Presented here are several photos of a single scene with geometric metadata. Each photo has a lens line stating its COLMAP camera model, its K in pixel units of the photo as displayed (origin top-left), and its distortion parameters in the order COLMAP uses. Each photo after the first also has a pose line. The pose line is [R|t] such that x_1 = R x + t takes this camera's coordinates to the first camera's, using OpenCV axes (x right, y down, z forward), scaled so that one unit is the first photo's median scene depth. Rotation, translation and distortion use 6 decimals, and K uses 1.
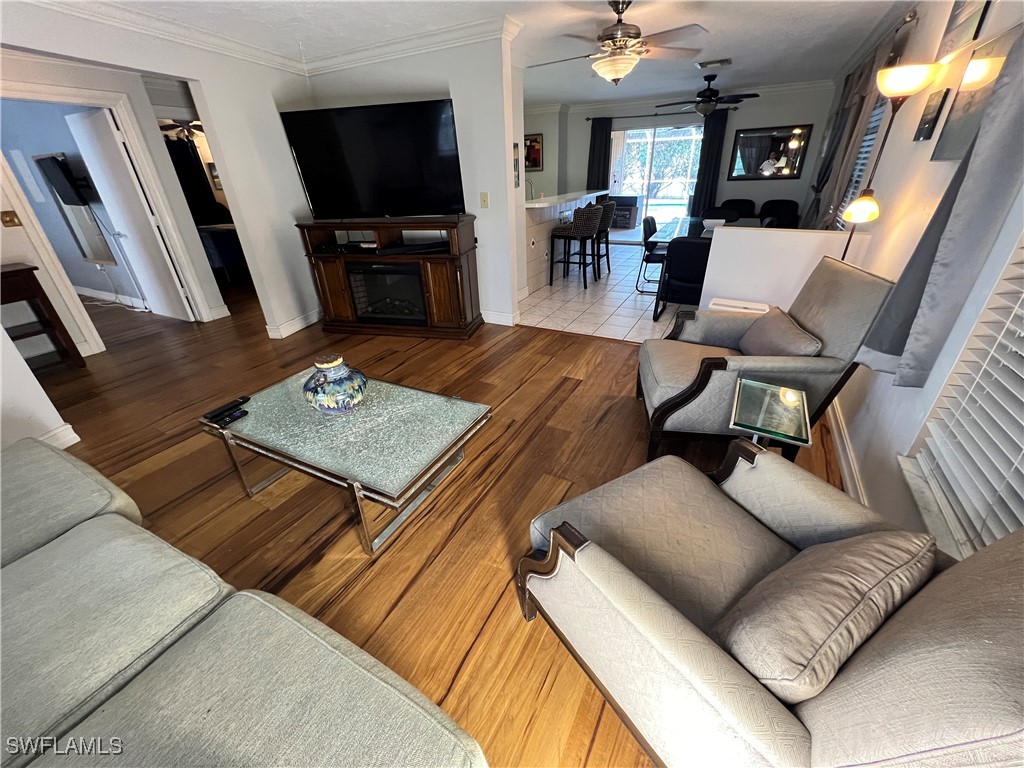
lens RADIAL K [[410.8, 0, 513.4], [0, 410.8, 385.9], [0, 0, 1]] dist [-0.001757, 0.000231]
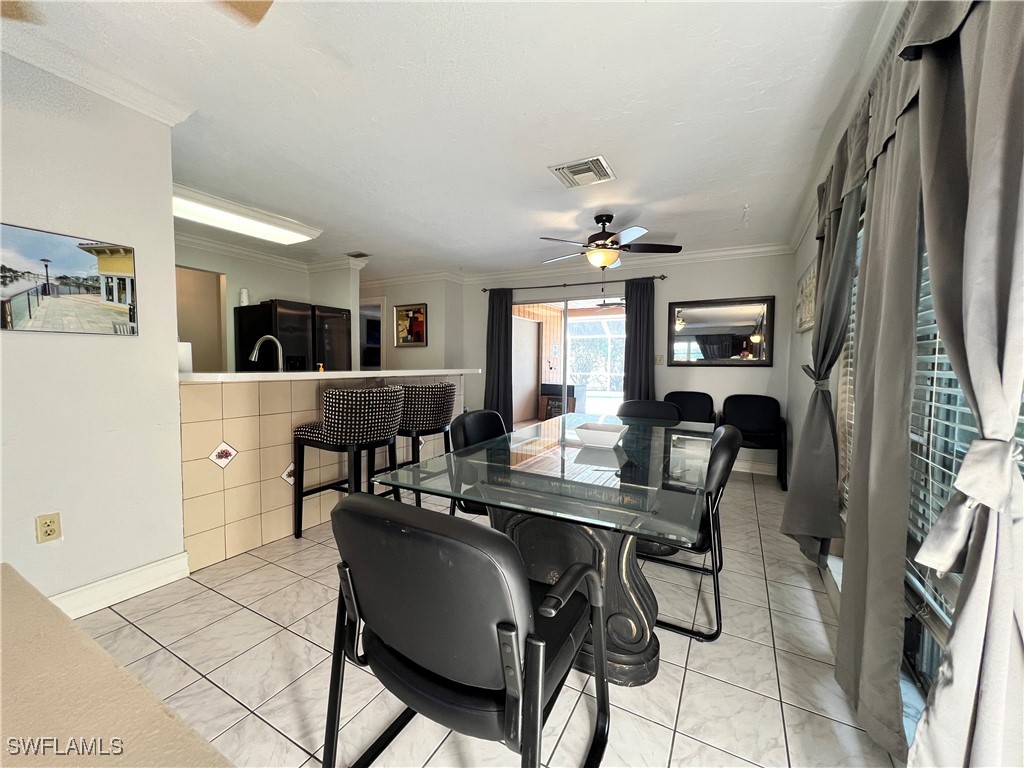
lens RADIAL K [[410.8, 0, 513.4], [0, 410.8, 385.9], [0, 0, 1]] dist [-0.001757, 0.000231]
pose [[0.998998, 0.044676, -0.002776, 0.255507], [-0.041732, 0.907136, -0.418764, -0.164900], [-0.016190, 0.418460, 0.908091, 0.377446]]
